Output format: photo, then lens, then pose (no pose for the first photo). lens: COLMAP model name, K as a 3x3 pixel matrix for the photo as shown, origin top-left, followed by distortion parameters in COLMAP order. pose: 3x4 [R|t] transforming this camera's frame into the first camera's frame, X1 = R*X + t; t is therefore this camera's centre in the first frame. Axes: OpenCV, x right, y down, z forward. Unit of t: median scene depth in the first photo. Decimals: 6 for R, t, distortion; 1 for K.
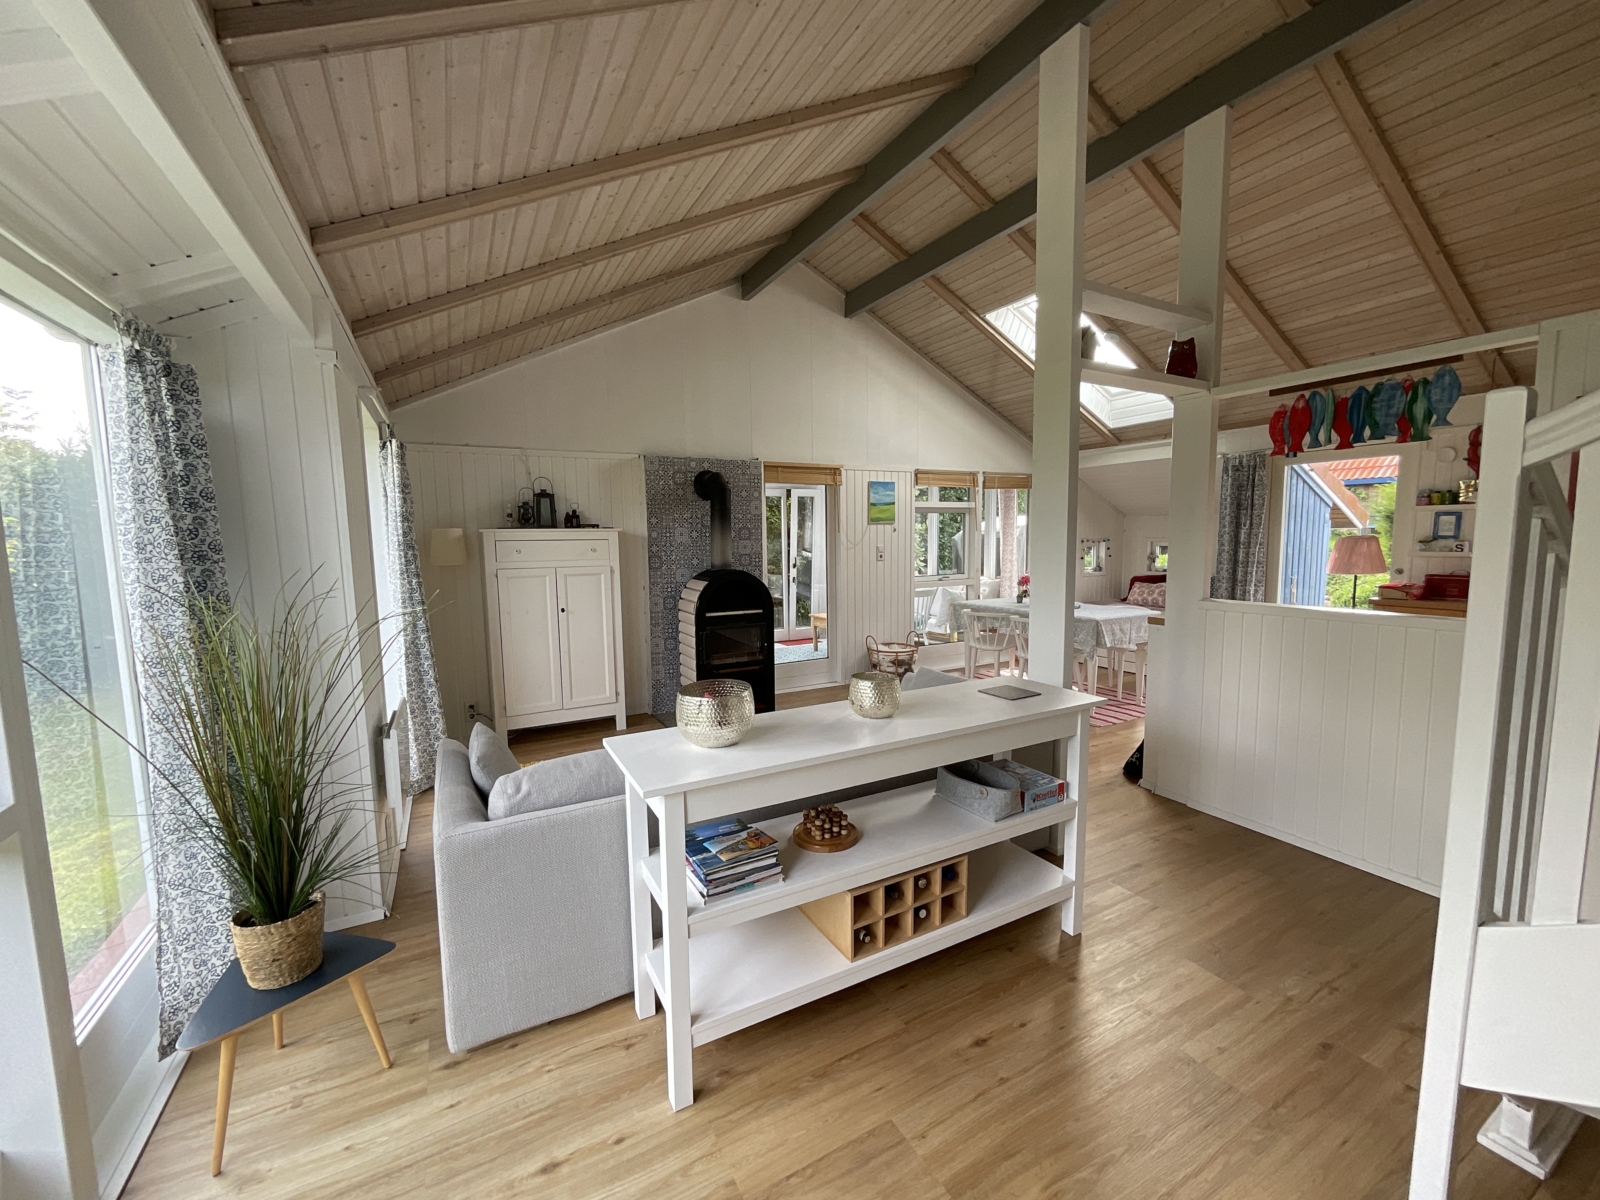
lens RADIAL K [[643.8, 0, 803.7], [0, 643.8, 606.4], [0, 0, 1]] dist [0.000038, -0.001198]
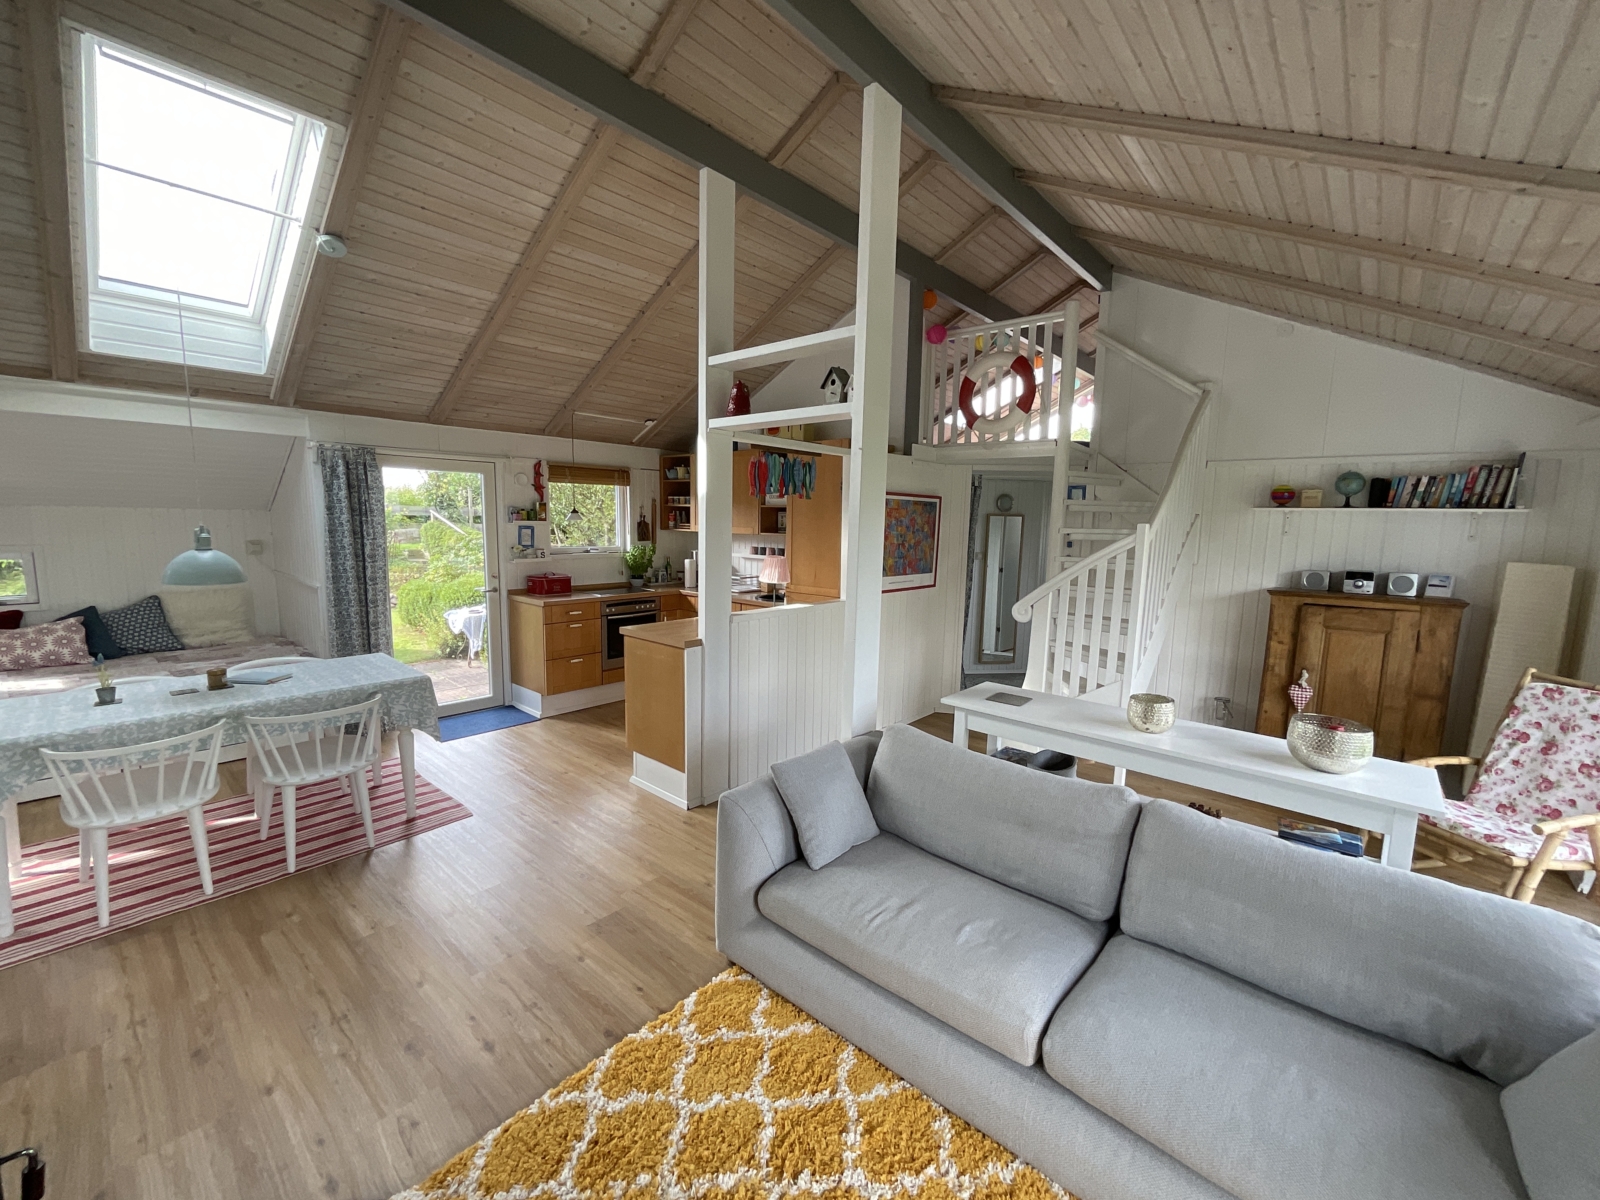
lens RADIAL K [[643.8, 0, 800.2], [0, 643.8, 600.0], [0, 0, 1]] dist [0.000038, -0.001198]
pose [[-0.341557, -0.110002, 0.933402, -0.310109], [0.085434, 0.985382, 0.147391, -0.124138], [-0.935970, 0.130087, -0.327166, 0.800863]]
